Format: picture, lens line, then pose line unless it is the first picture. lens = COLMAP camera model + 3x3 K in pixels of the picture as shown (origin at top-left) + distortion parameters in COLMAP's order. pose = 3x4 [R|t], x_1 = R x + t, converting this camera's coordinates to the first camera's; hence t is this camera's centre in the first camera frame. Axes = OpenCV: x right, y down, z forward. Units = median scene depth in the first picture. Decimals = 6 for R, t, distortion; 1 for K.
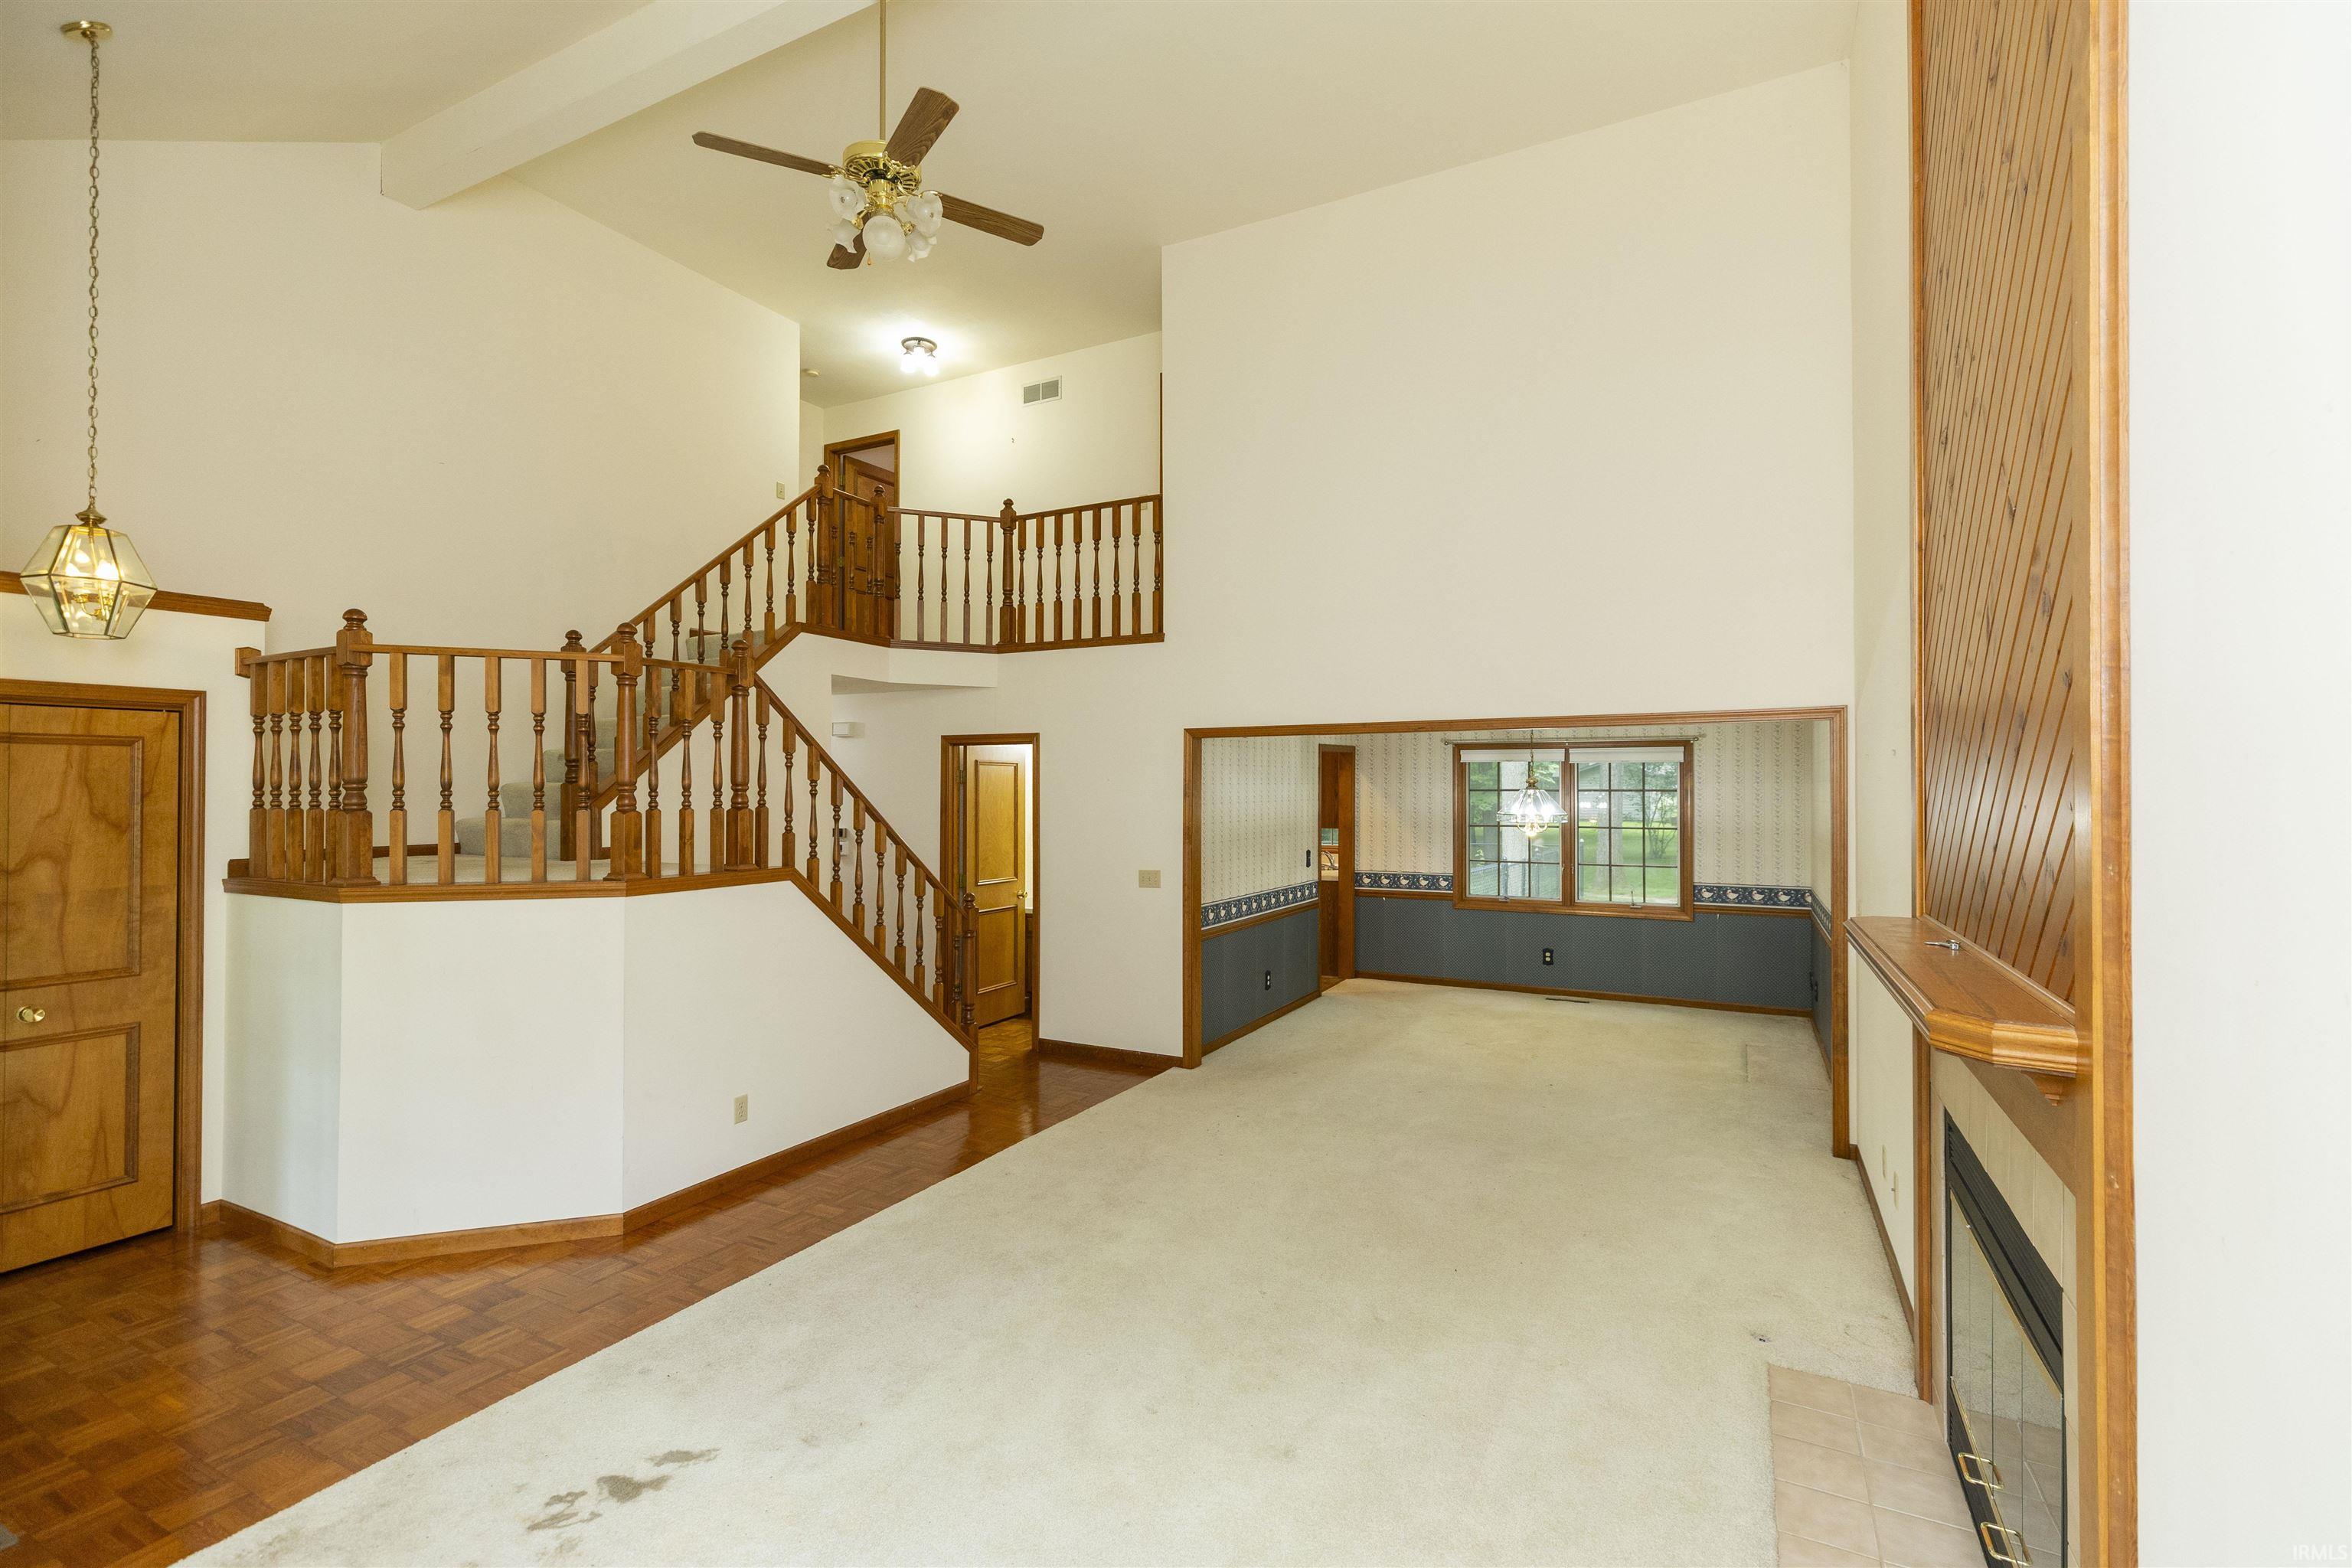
lens RADIAL K [[1072.4, 0, 1178.7], [0, 1072.4, 774.7], [0, 0, 1]] dist [0.012611, 0.000359]
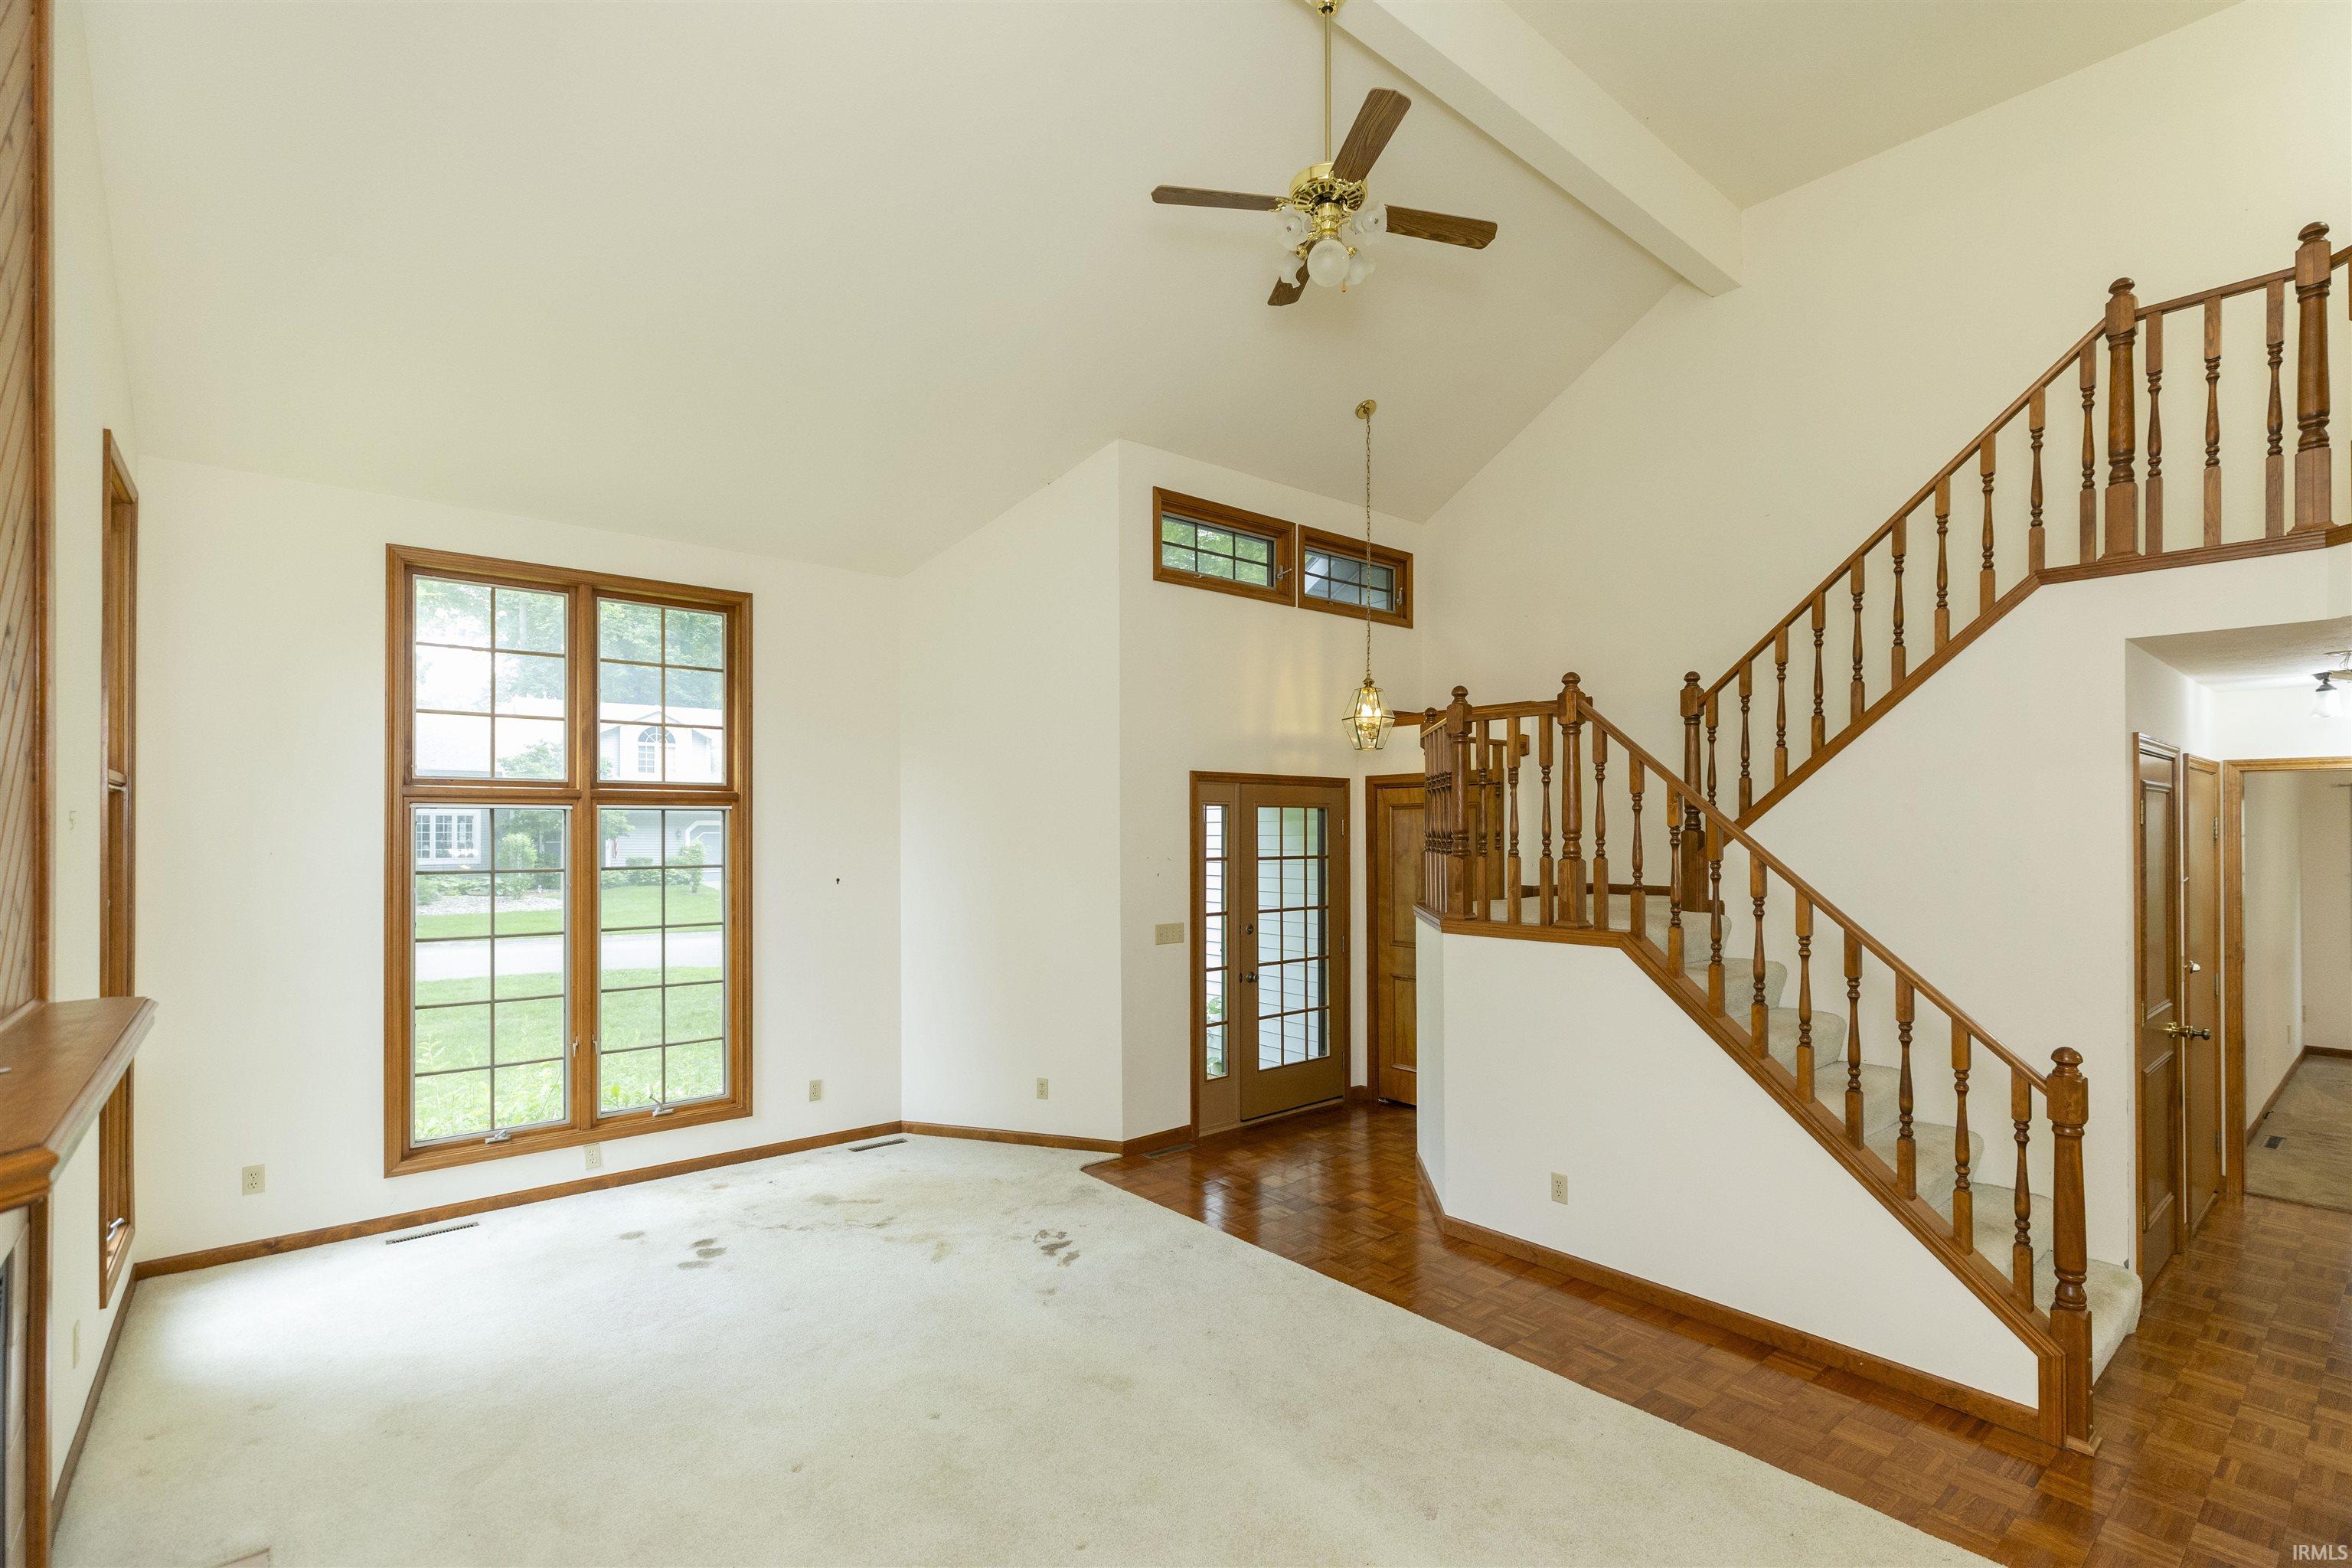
lens RADIAL K [[1072.4, 0, 1184.0], [0, 1072.4, 786.1], [0, 0, 1]] dist [0.012611, 0.000359]
pose [[-0.366639, -0.039635, -0.929519, 0.896035], [0.000064, 0.999091, -0.042627, 0.013768], [0.930363, -0.015688, -0.366303, 1.630825]]
